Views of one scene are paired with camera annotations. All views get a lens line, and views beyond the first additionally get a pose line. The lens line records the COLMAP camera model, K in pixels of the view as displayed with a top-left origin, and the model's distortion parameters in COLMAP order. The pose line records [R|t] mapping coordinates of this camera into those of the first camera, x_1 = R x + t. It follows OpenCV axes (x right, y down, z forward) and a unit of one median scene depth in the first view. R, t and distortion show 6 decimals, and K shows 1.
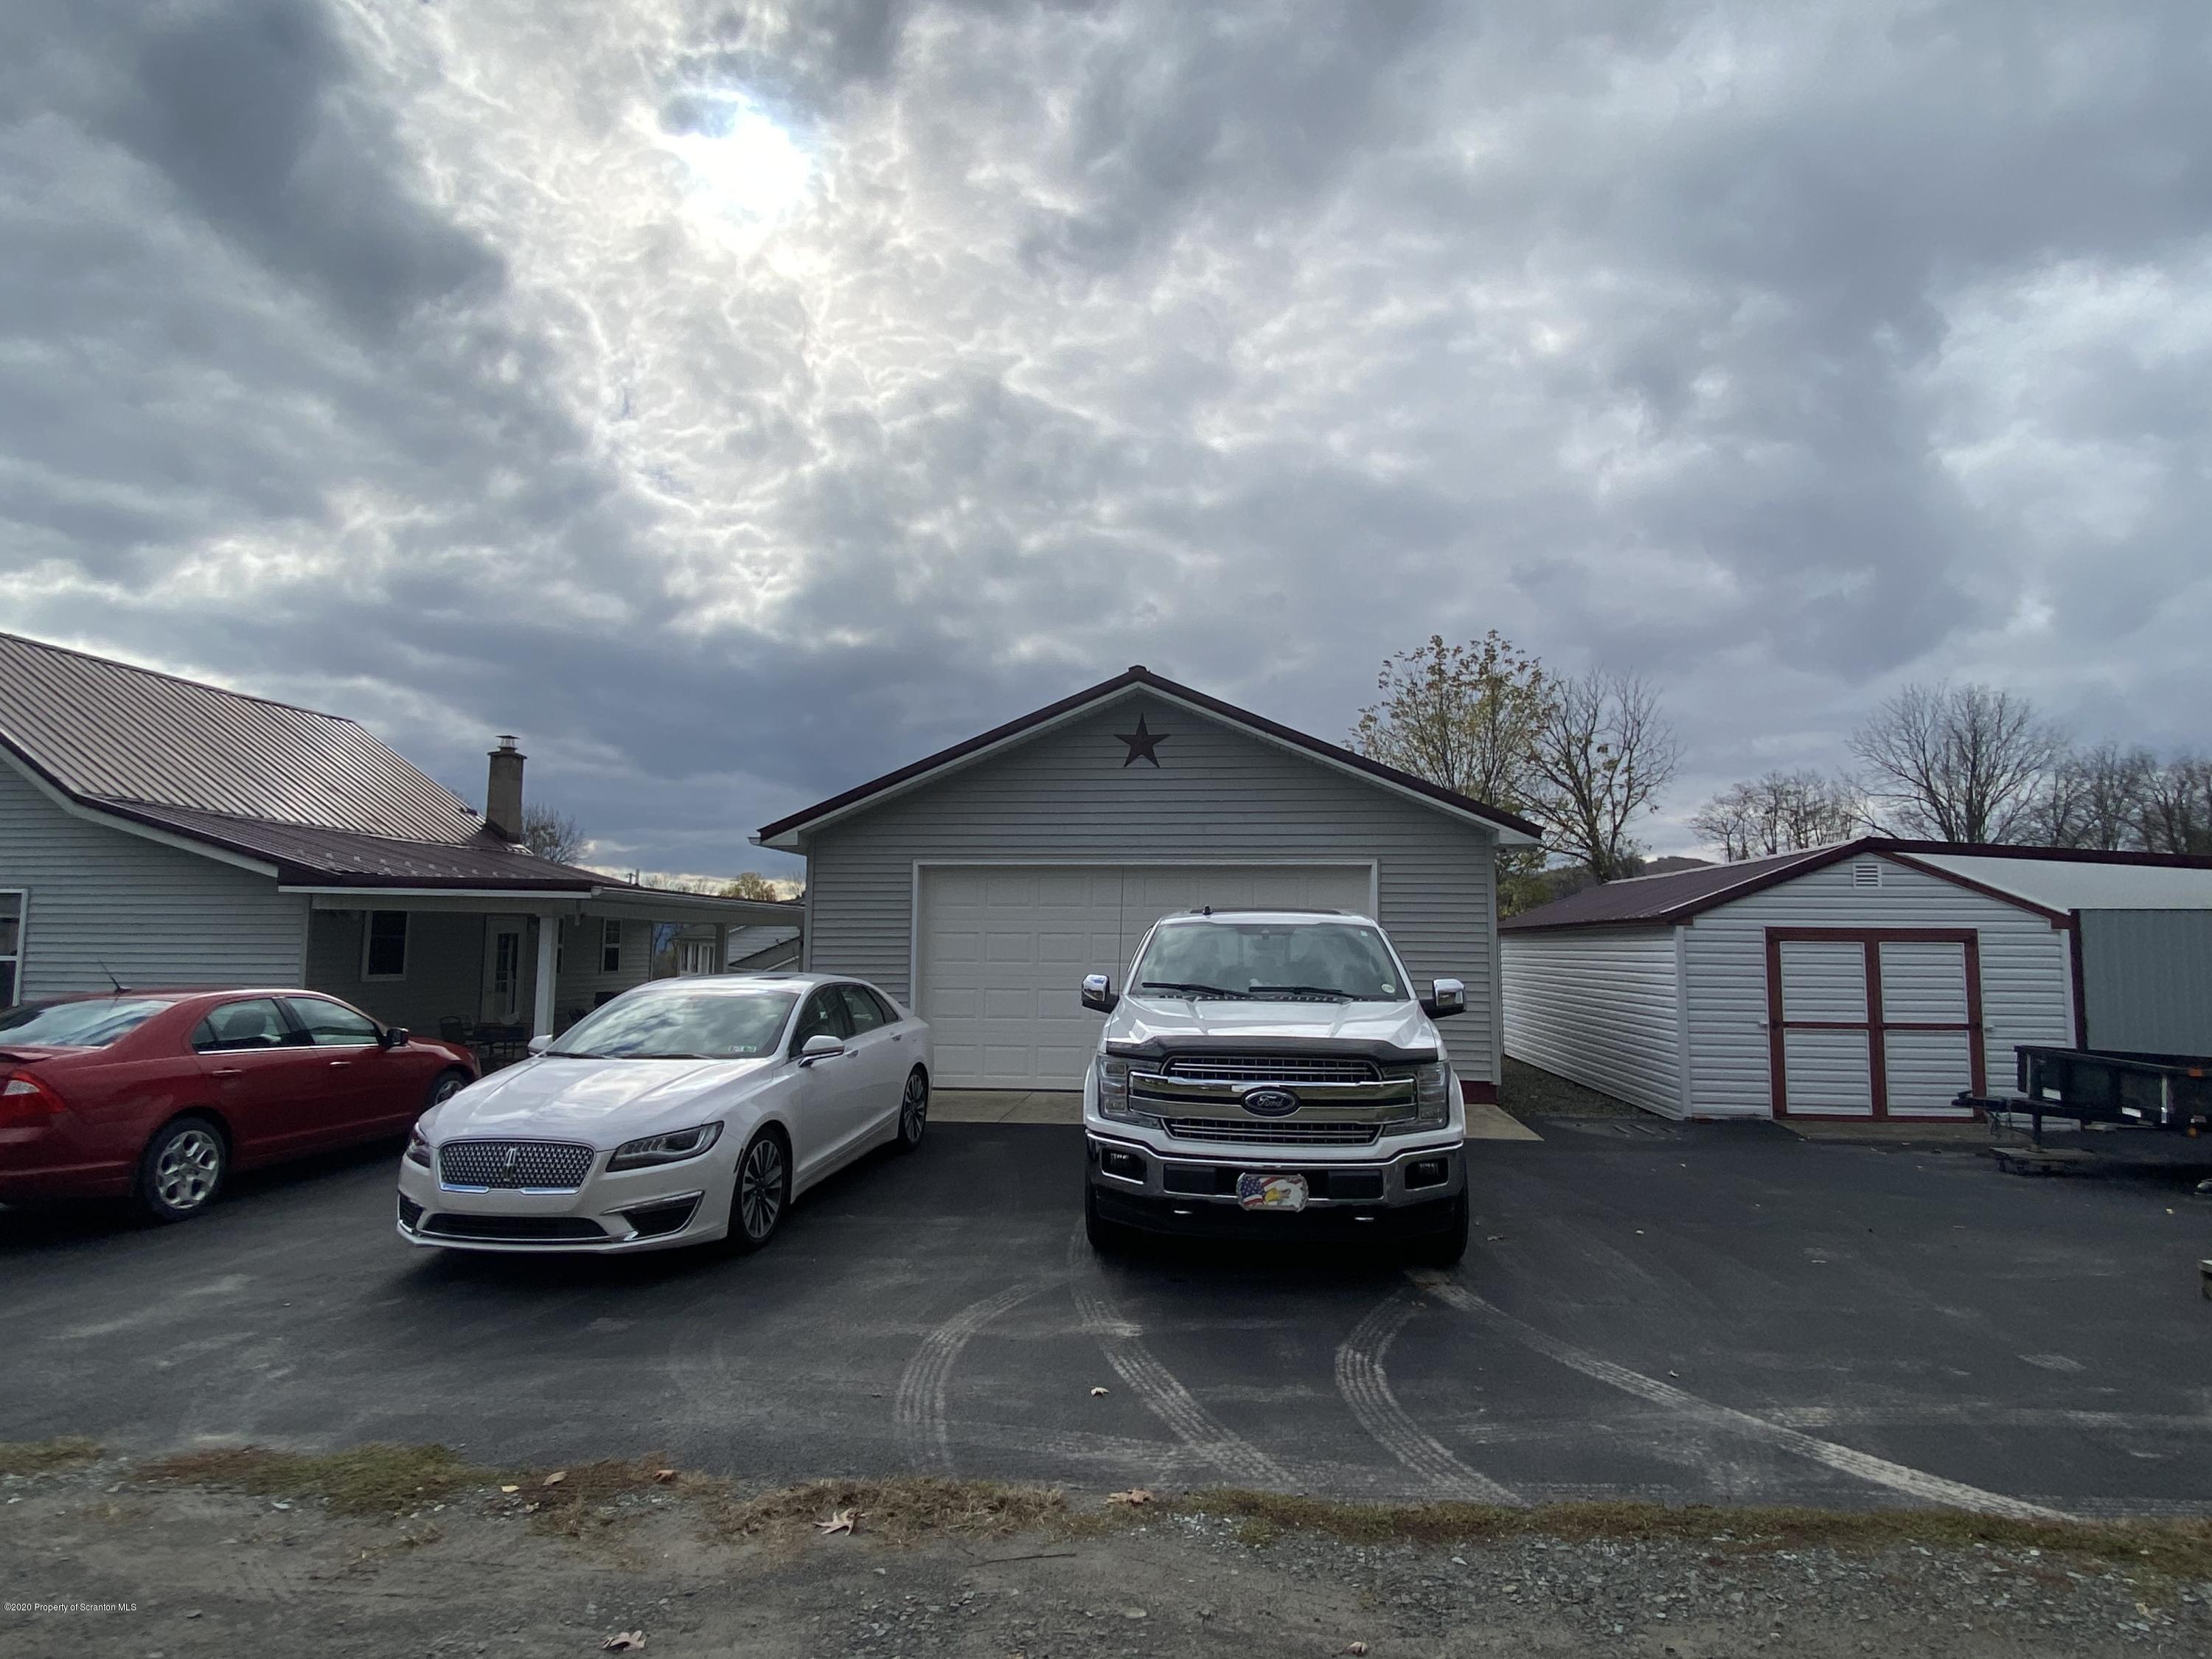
lens RADIAL K [[1148.7, 0, 1106.0], [0, 1148.7, 829.5], [0, 0, 1]] dist [0.050584, -0.043326]
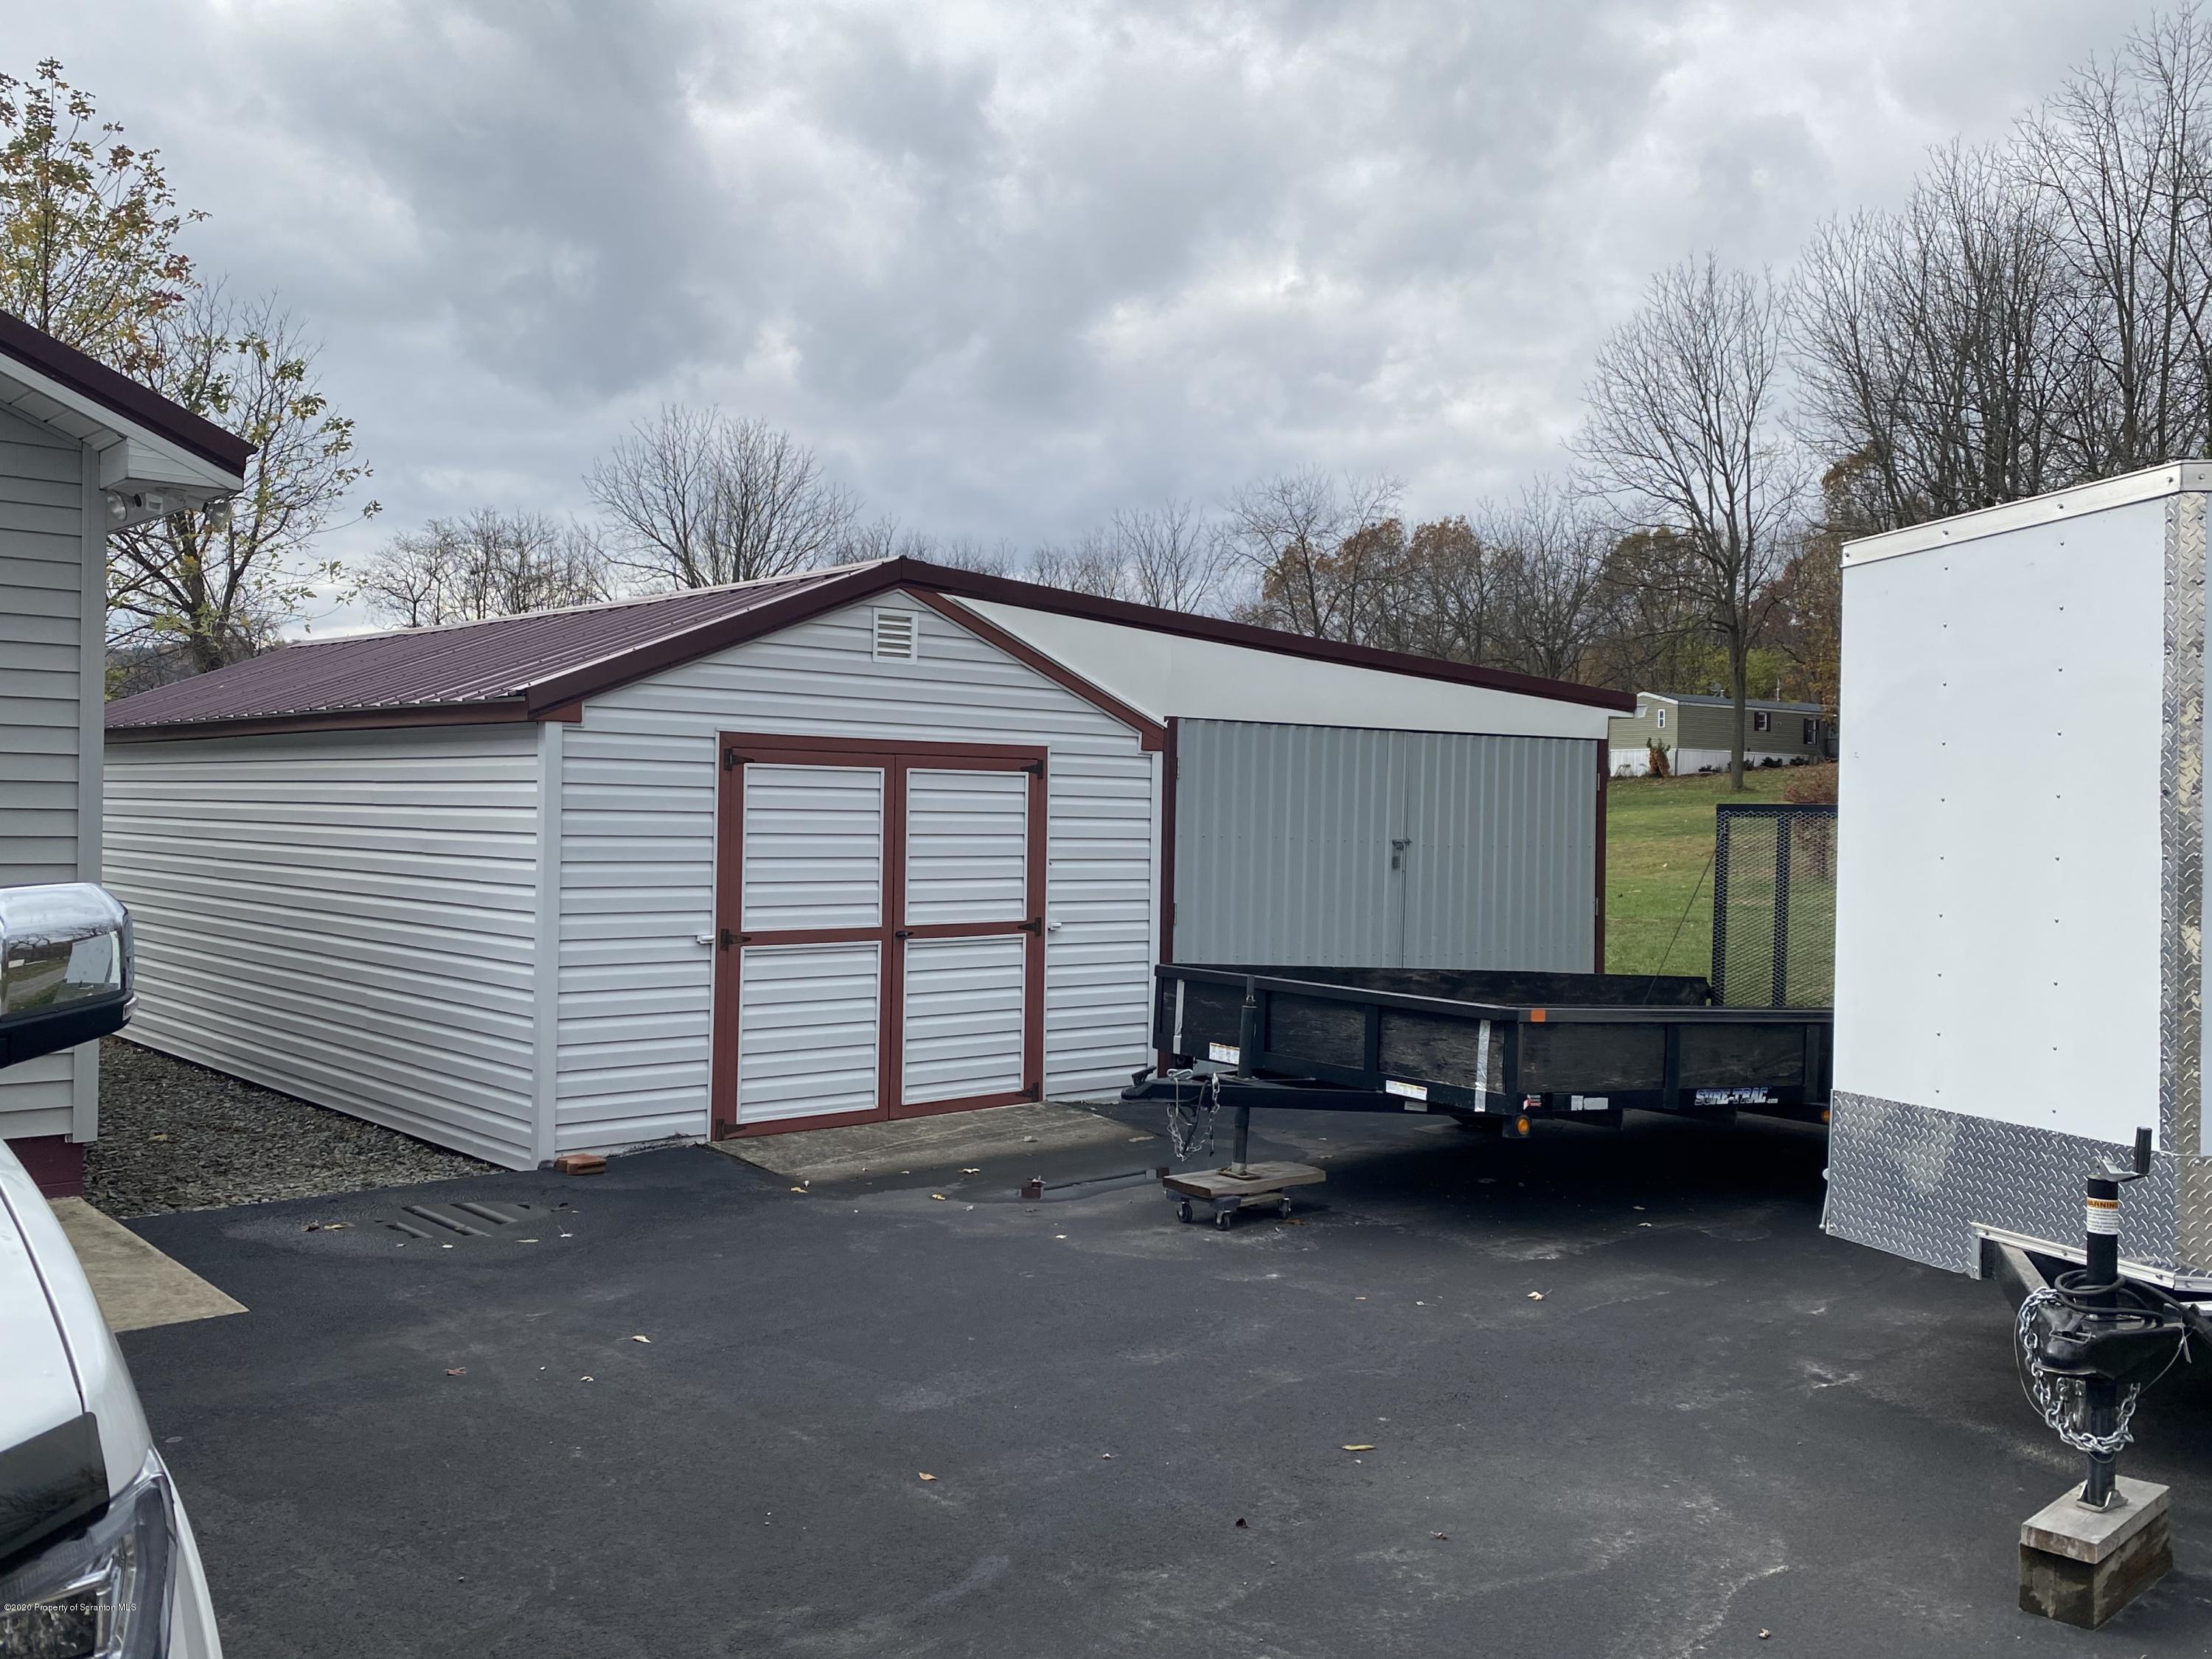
lens RADIAL K [[1860.2, 0, 1106.0], [0, 1860.2, 829.5], [0, 0, 1]] dist [0.042896, -0.066369]
pose [[0.649409, -0.005854, 0.760416, 0.105797], [-0.089485, 0.992434, 0.084063, 0.047239], [-0.755155, -0.122638, 0.643972, 0.409186]]
